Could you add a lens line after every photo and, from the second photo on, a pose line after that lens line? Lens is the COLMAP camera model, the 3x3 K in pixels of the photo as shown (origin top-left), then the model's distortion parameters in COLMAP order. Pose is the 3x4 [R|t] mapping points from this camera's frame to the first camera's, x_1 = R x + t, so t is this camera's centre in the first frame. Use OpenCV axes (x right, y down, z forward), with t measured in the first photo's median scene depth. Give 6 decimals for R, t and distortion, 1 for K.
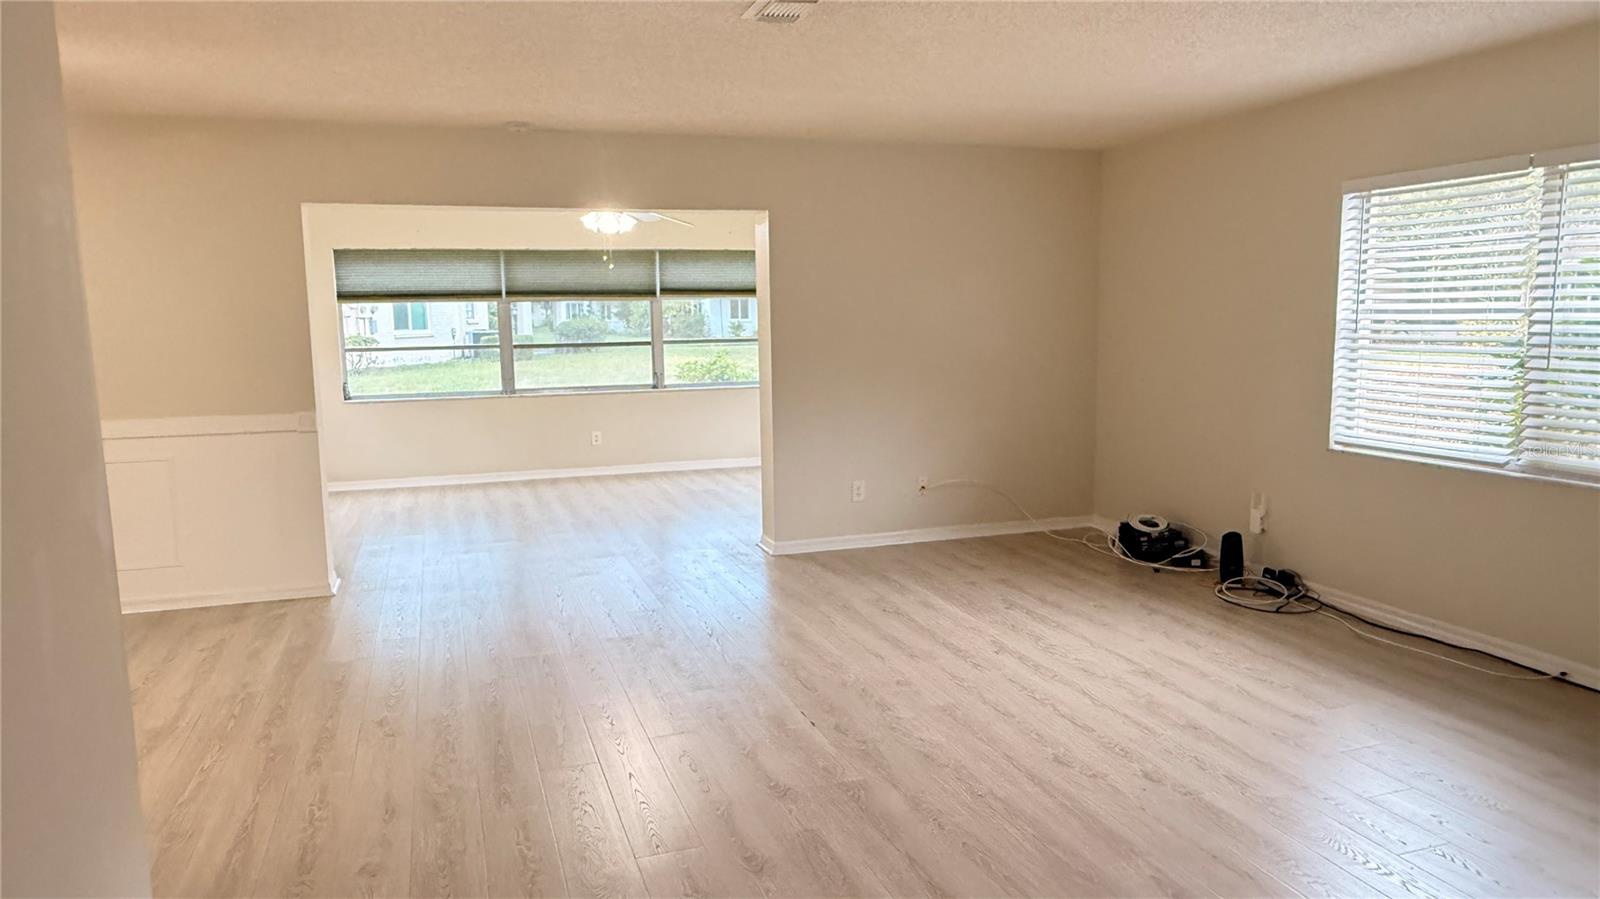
lens RADIAL K [[1063.7, 0, 801.3], [0, 1063.7, 458.8], [0, 0, 1]] dist [0.002072, -0.001196]
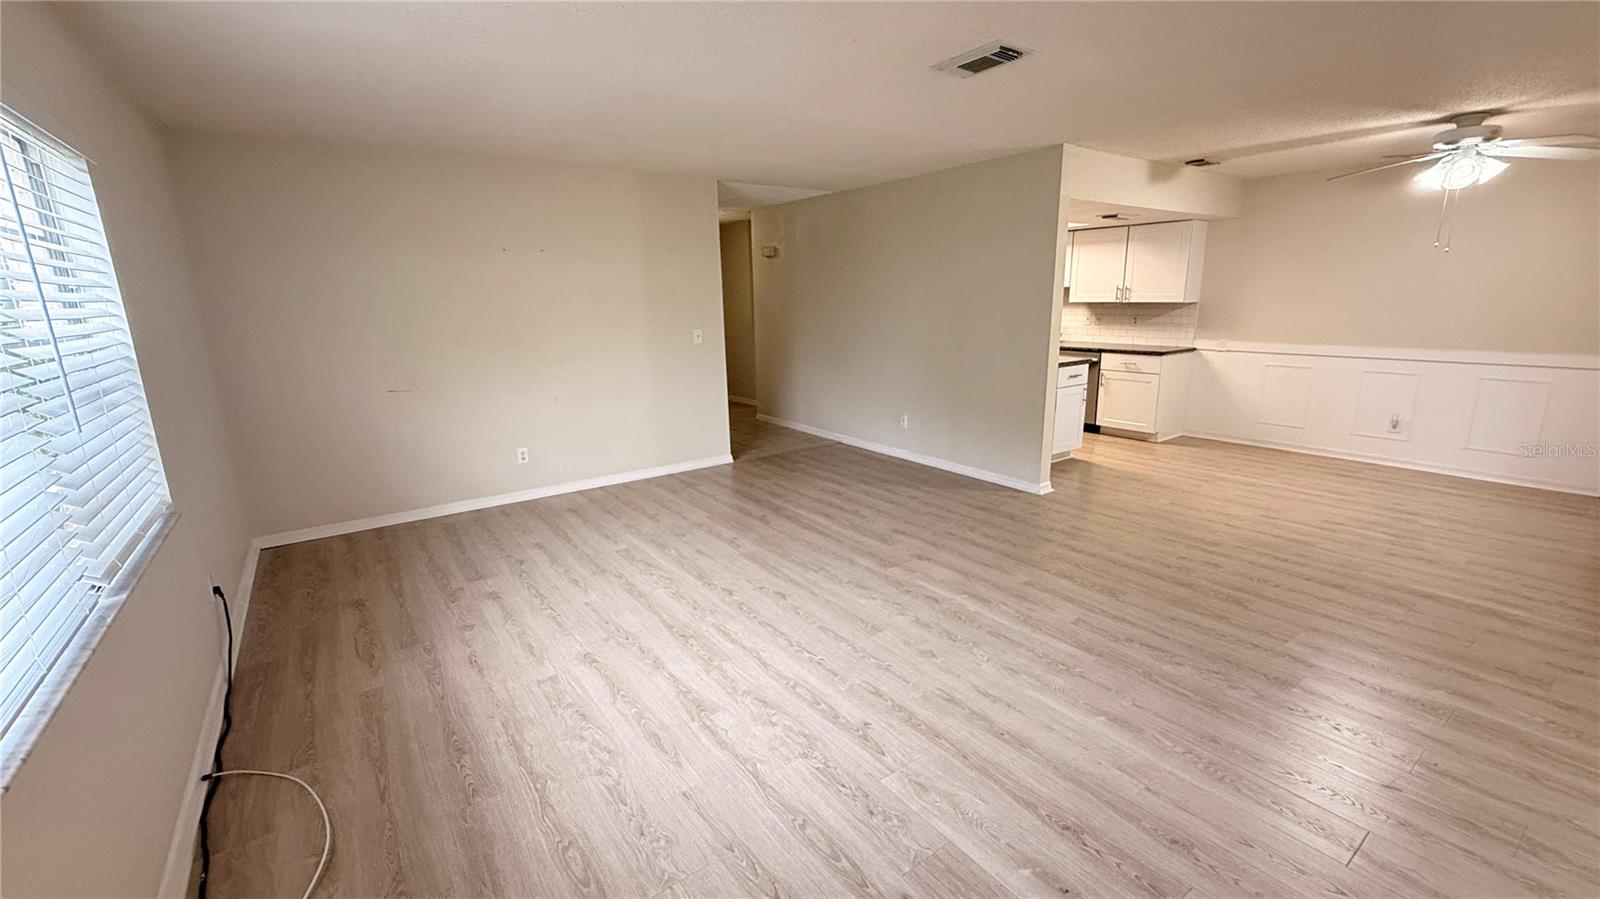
lens RADIAL K [[668.0, 0, 790.9], [0, 668.0, 453.9], [0, 0, 1]] dist [-0.000595, 0.000040]
pose [[-0.958525, 0.097168, -0.267932, 0.182378], [-0.006795, 0.932030, 0.362317, -0.103935], [0.284926, 0.349111, -0.892714, 0.697534]]
